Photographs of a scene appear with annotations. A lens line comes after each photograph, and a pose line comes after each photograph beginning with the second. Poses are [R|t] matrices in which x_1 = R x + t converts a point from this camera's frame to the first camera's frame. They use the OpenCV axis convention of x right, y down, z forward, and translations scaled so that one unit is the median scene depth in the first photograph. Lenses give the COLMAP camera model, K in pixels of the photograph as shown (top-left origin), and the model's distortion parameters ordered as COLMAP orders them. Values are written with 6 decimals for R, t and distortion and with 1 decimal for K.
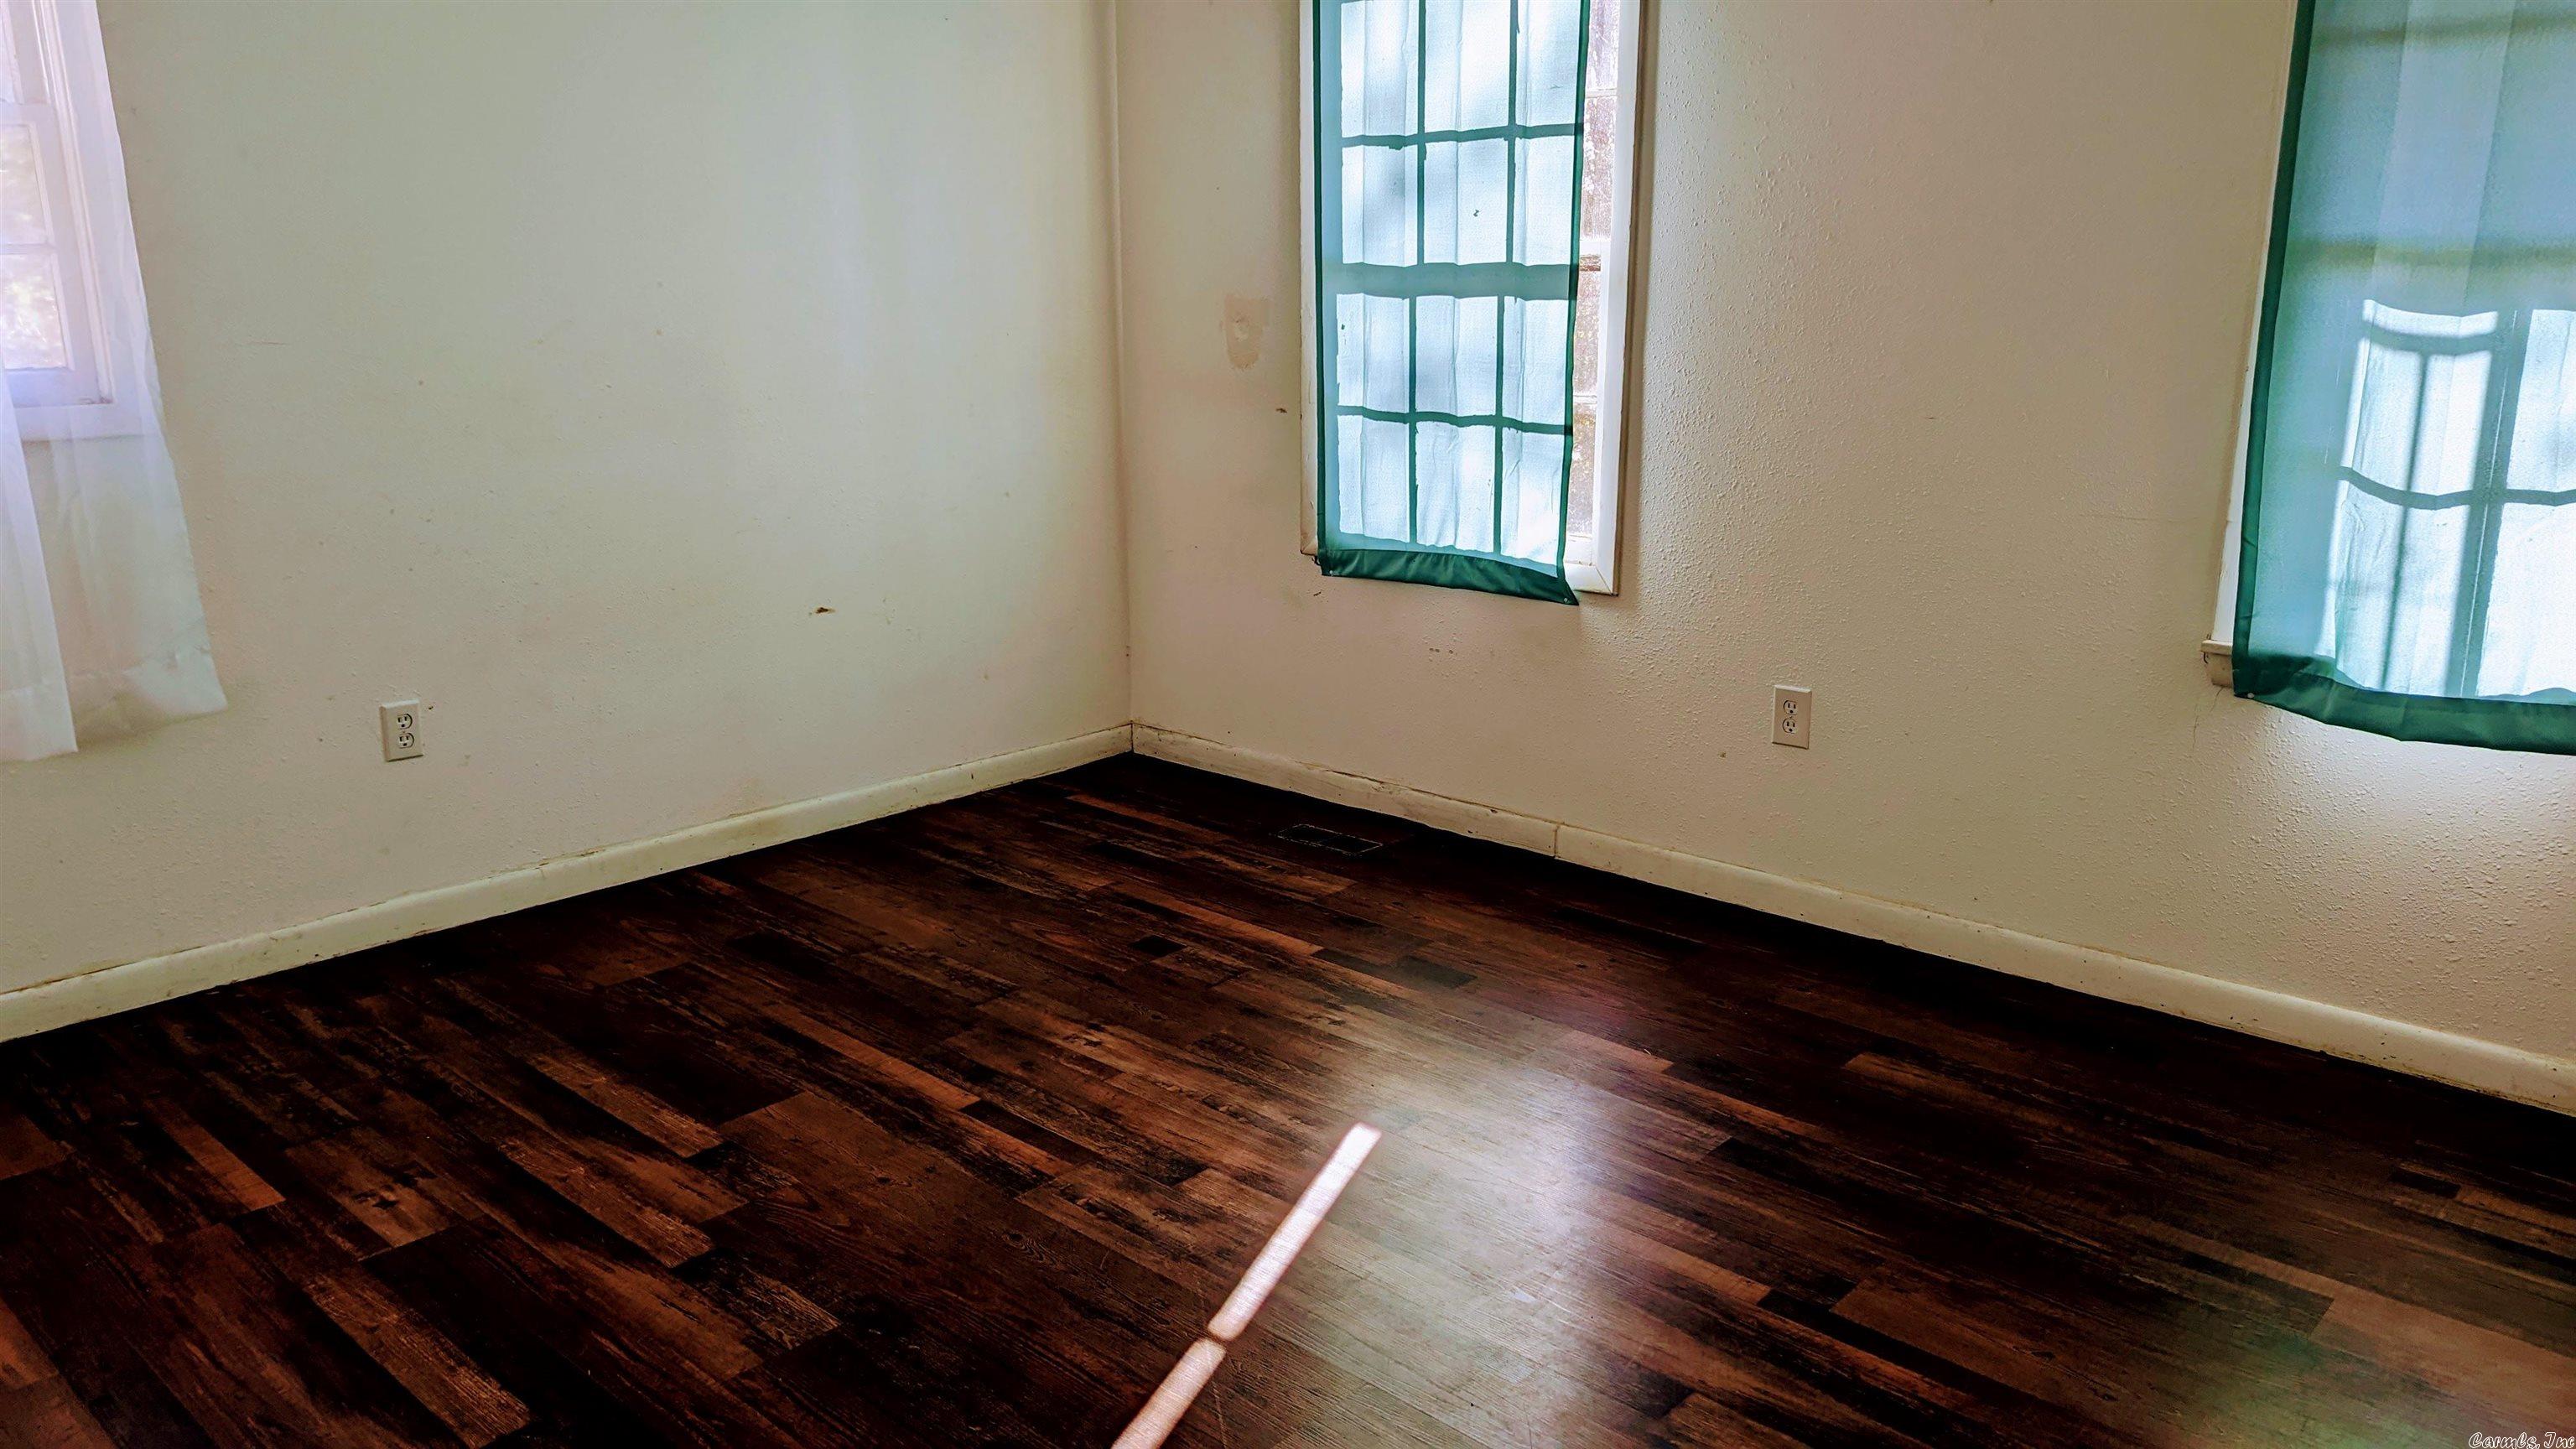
lens RADIAL K [[1830.8, 0, 1289.8], [0, 1830.8, 716.2], [0, 0, 1]] dist [0.043106, -0.032698]
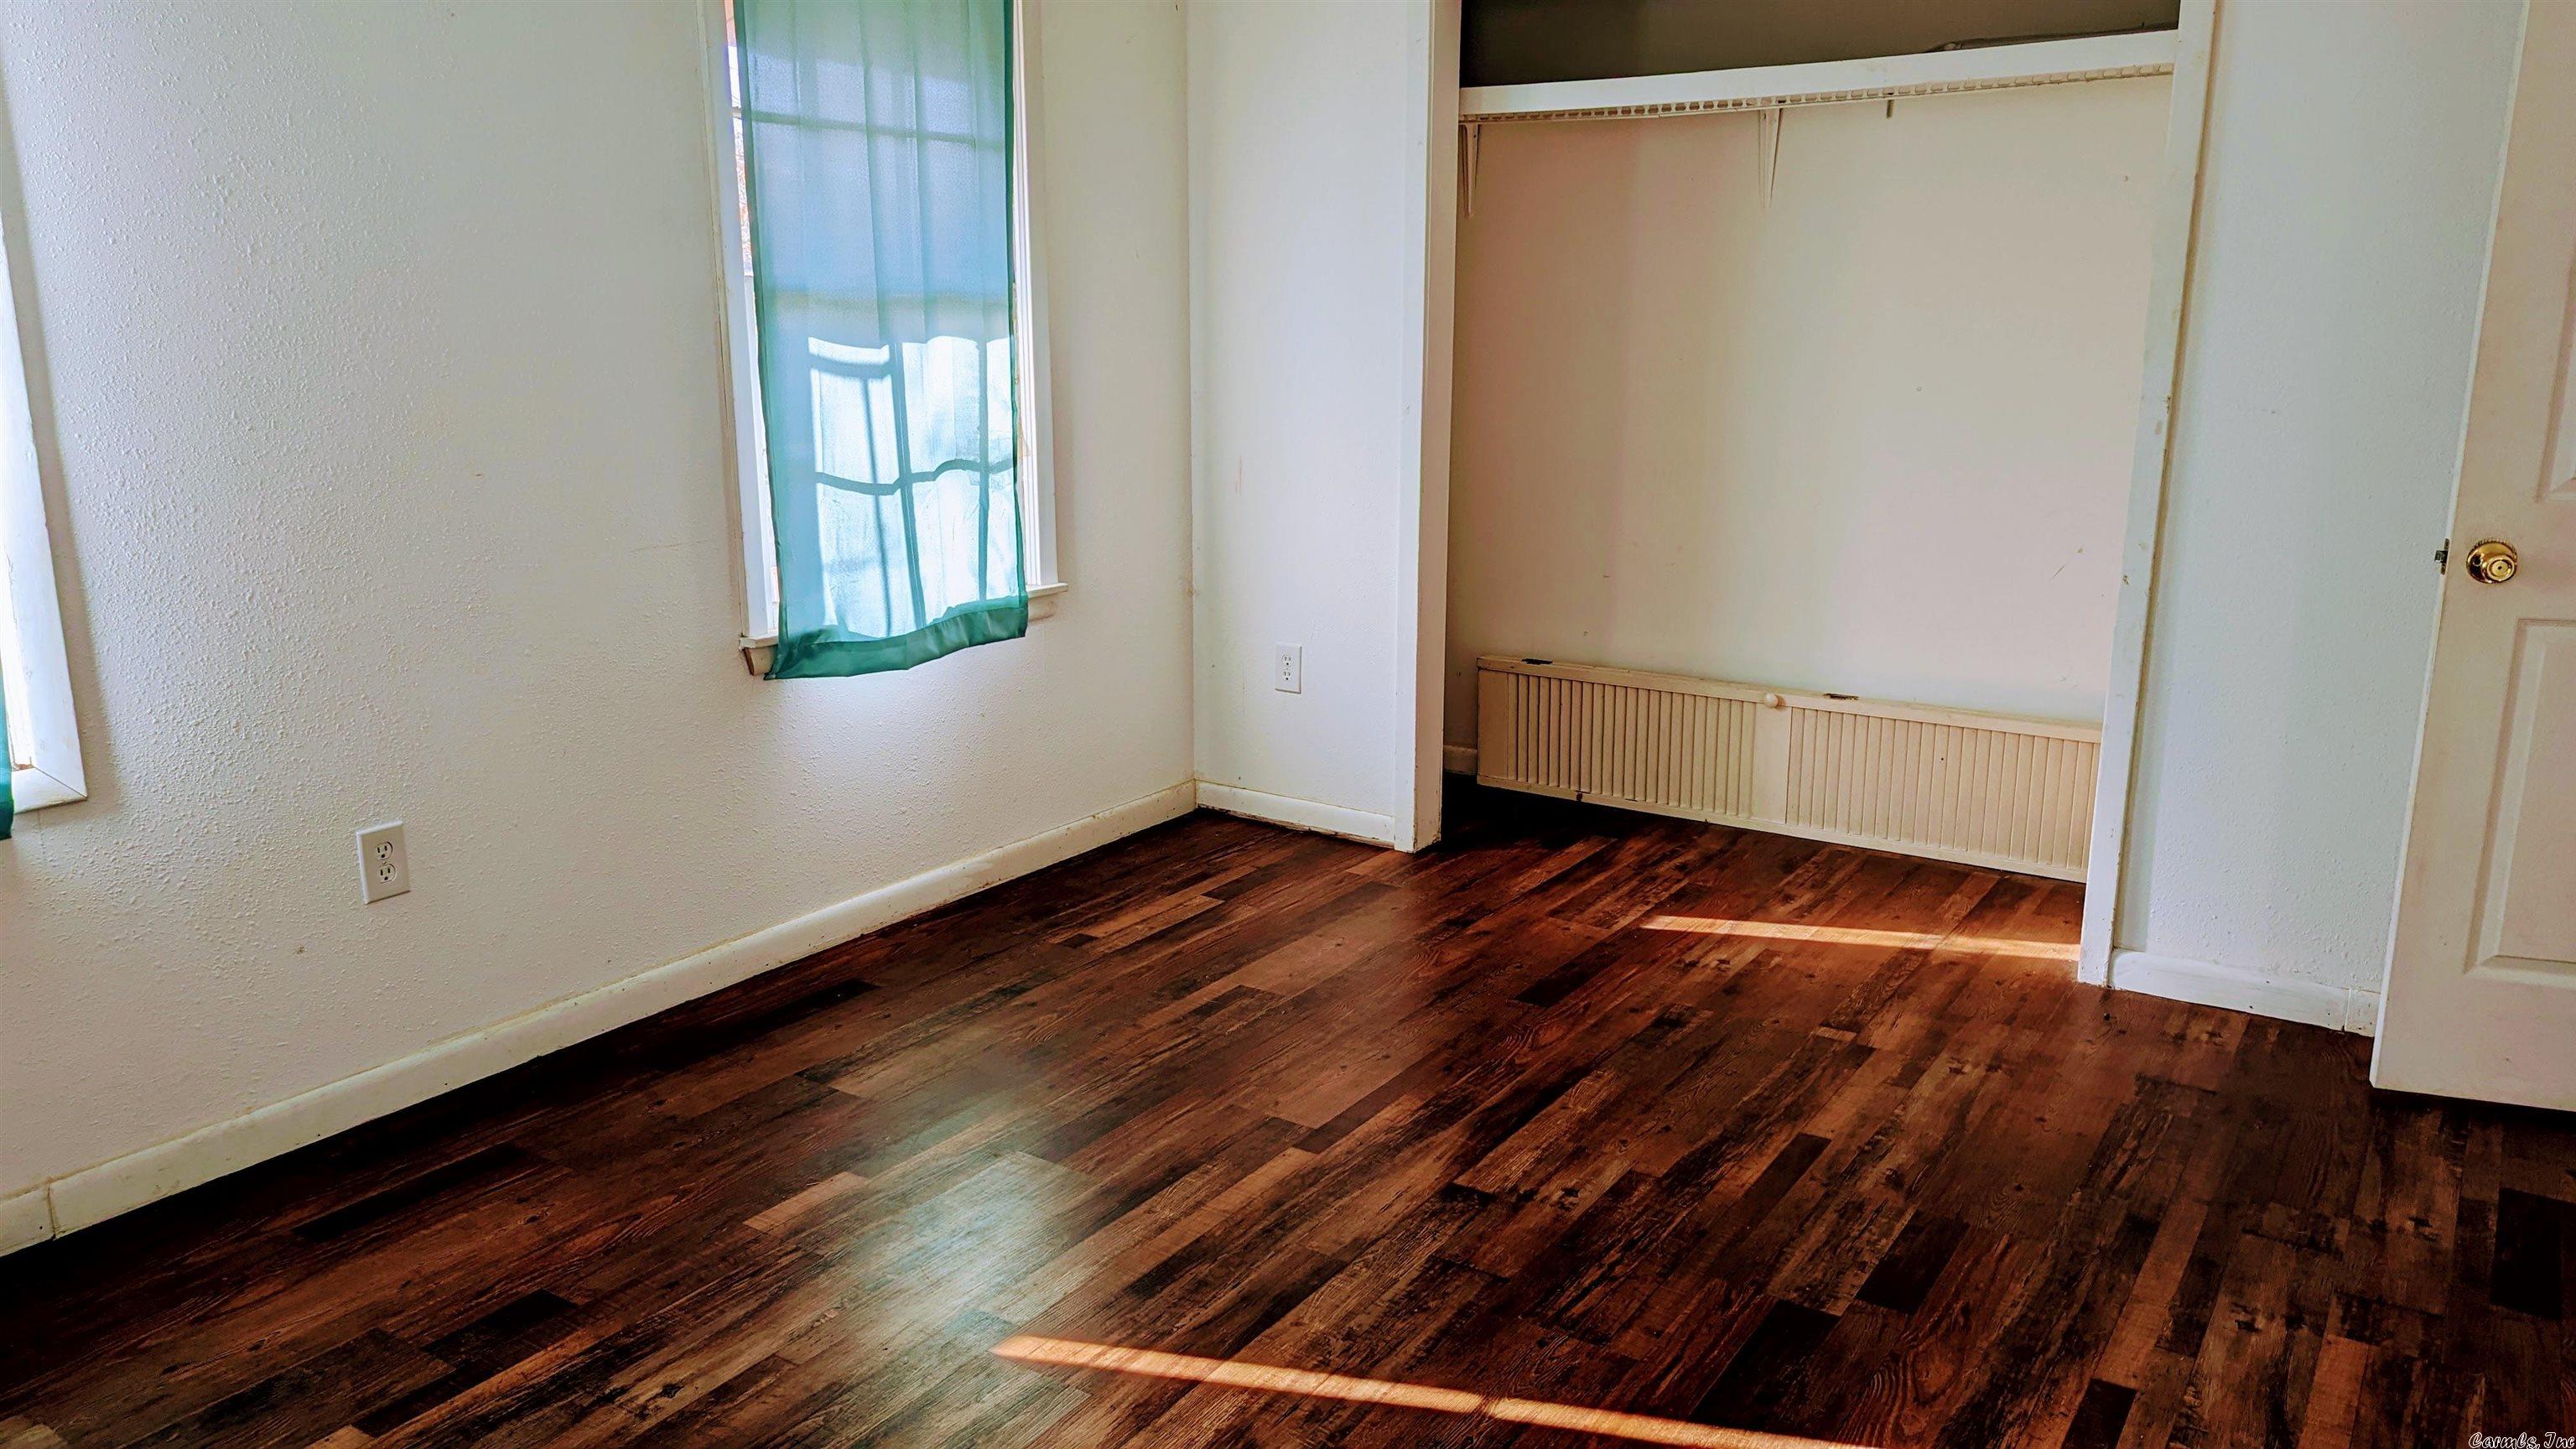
lens RADIAL K [[1830.8, 0, 1287.9], [0, 1830.8, 727.9], [0, 0, 1]] dist [0.043106, -0.032698]
pose [[-0.169750, -0.217849, 0.961107, -0.710122], [0.225262, 0.940864, 0.253047, -0.216680], [-0.959397, 0.259456, -0.110638, 0.889612]]
